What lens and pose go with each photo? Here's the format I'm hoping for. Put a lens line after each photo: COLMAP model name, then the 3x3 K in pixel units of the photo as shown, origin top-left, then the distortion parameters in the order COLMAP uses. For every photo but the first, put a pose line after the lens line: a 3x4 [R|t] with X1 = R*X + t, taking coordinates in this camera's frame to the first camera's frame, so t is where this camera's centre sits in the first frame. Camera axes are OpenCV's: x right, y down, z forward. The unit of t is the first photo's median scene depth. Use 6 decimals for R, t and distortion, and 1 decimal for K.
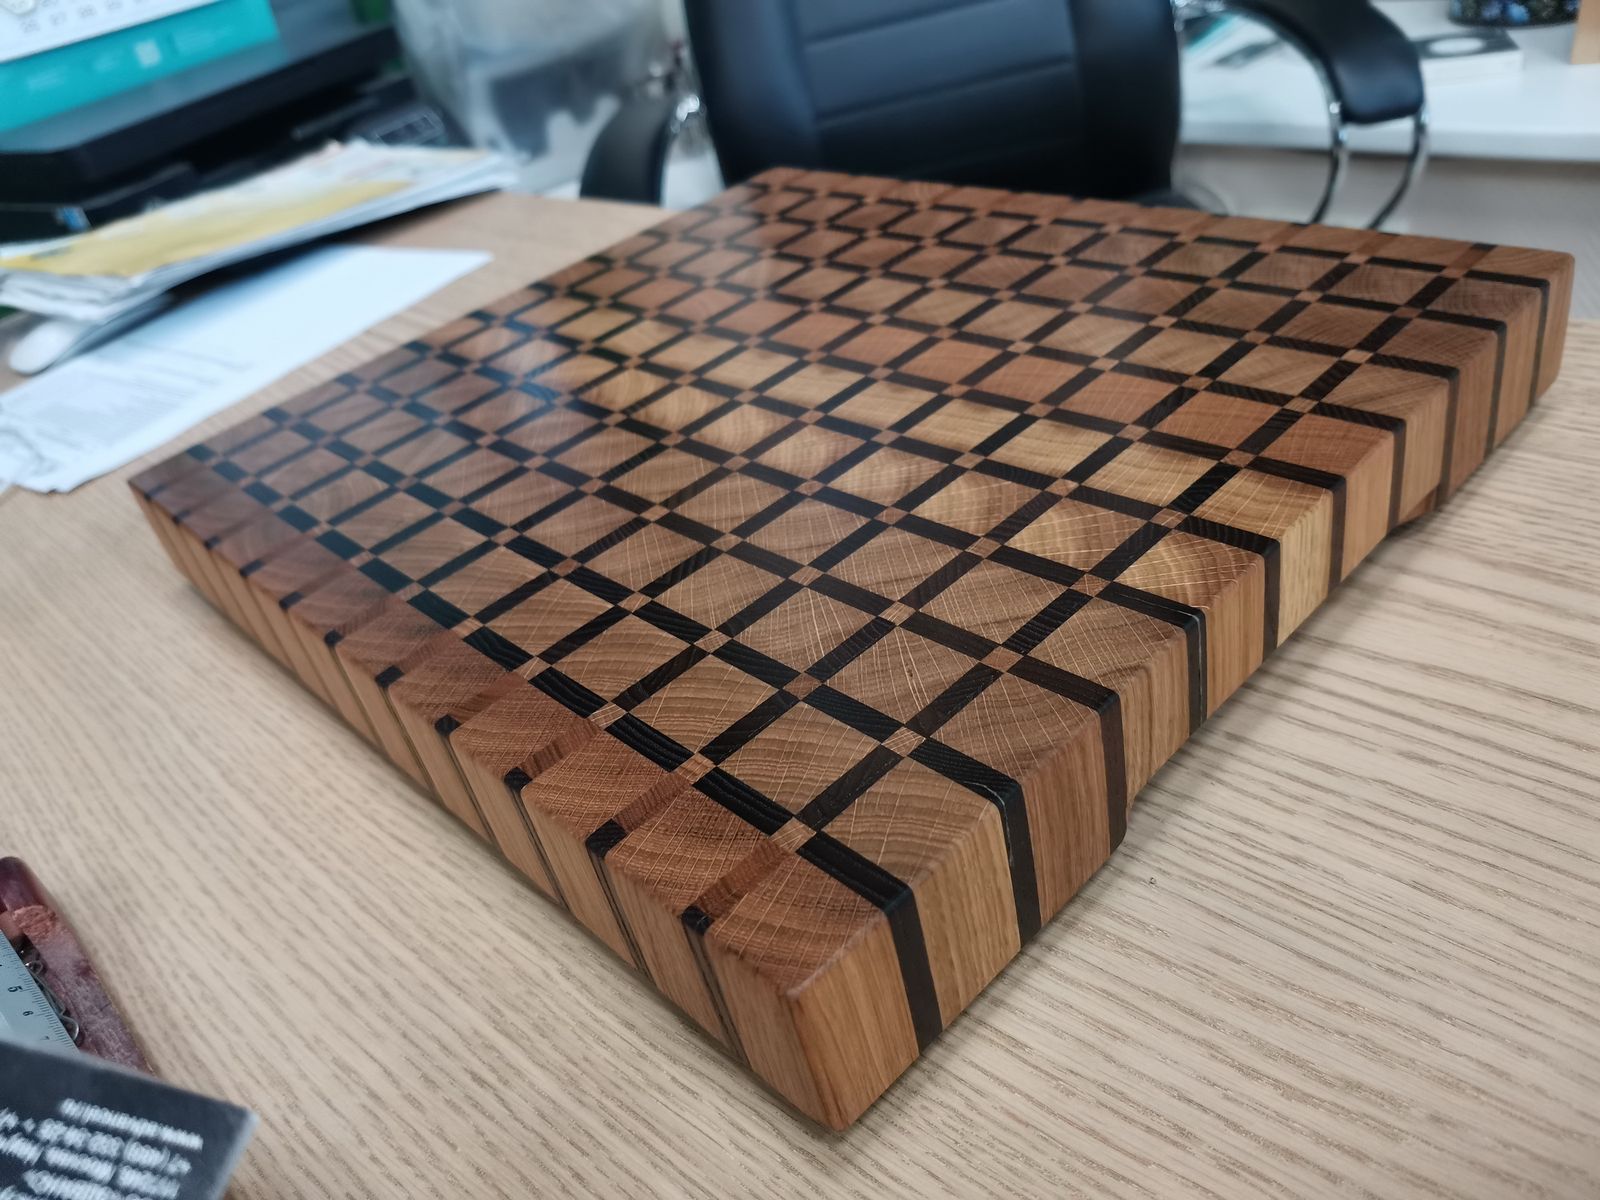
lens RADIAL K [[1236.5, 0, 800.0], [0, 1236.5, 600.0], [0, 0, 1]] dist [0.006496, -0.000086]
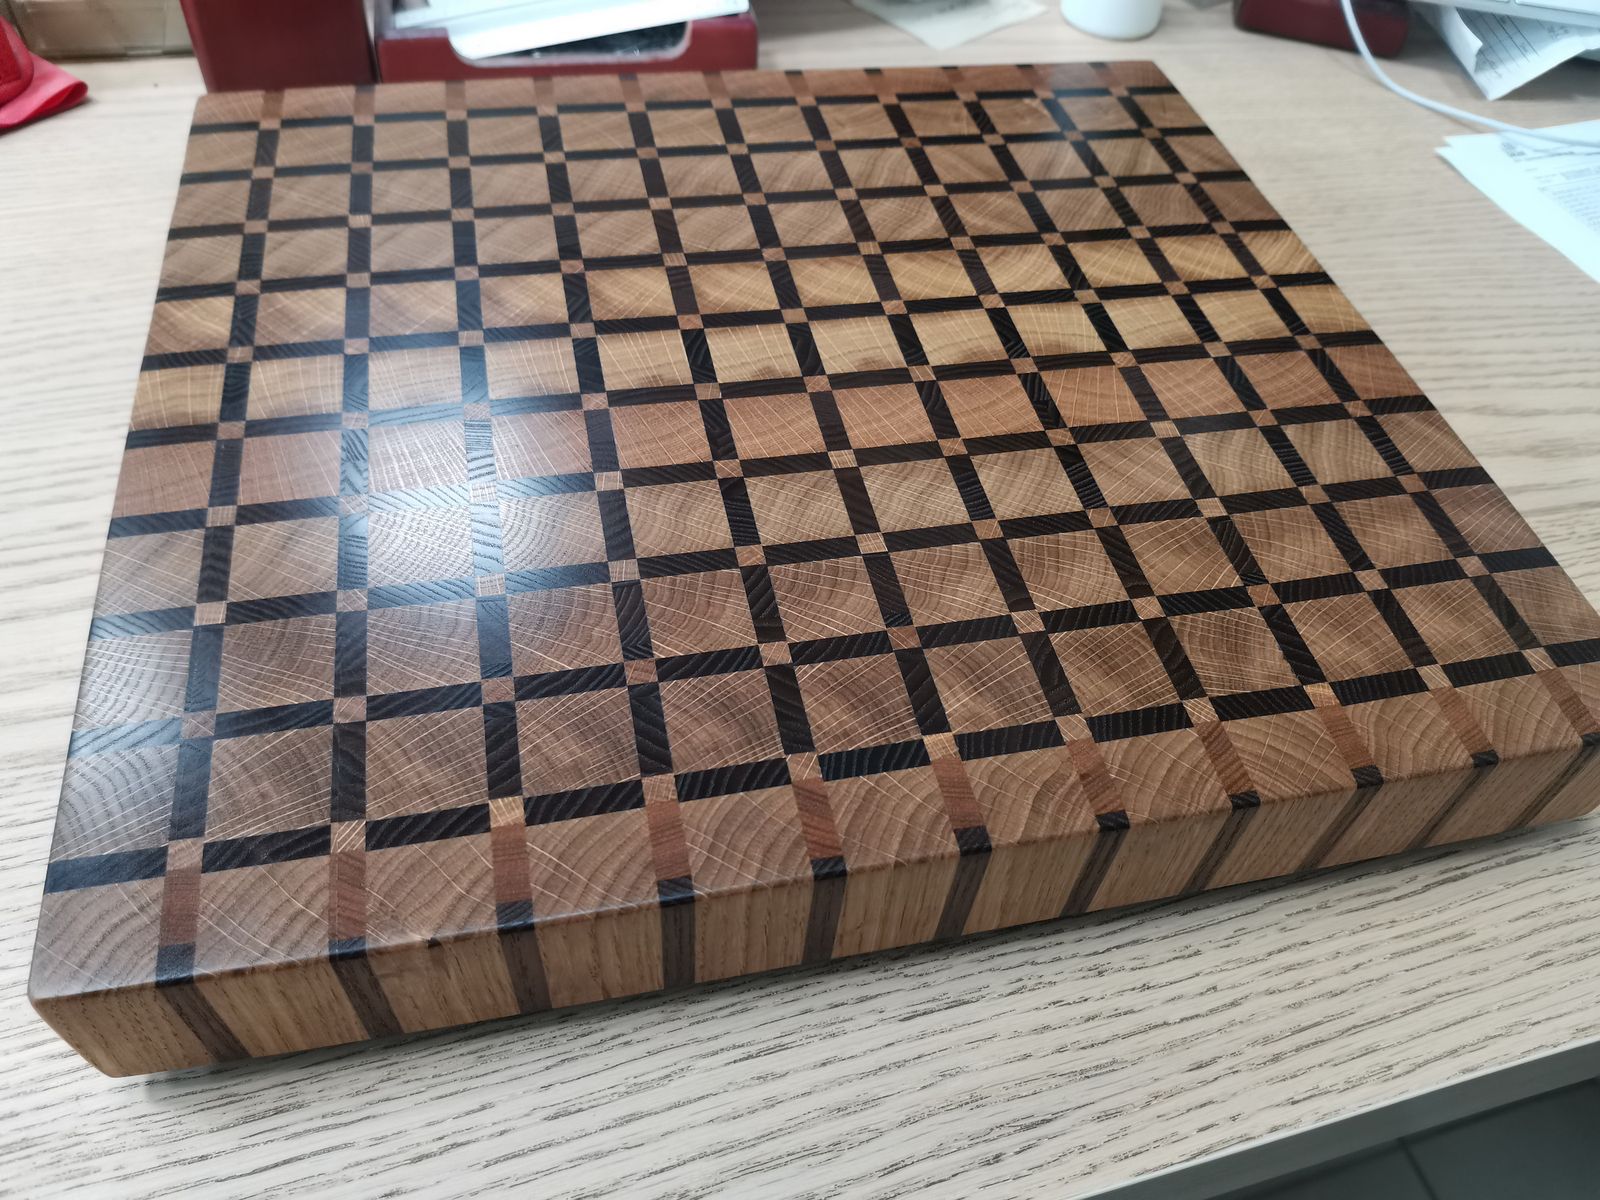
lens RADIAL K [[1218.2, 0, 800.0], [0, 1218.2, 600.0], [0, 0, 1]] dist [-0.010423, -0.005384]
pose [[-0.521372, 0.743751, -0.418337, 0.493094], [-0.460287, 0.167691, 0.871789, -0.924408], [0.718545, 0.647081, 0.254909, 0.908868]]
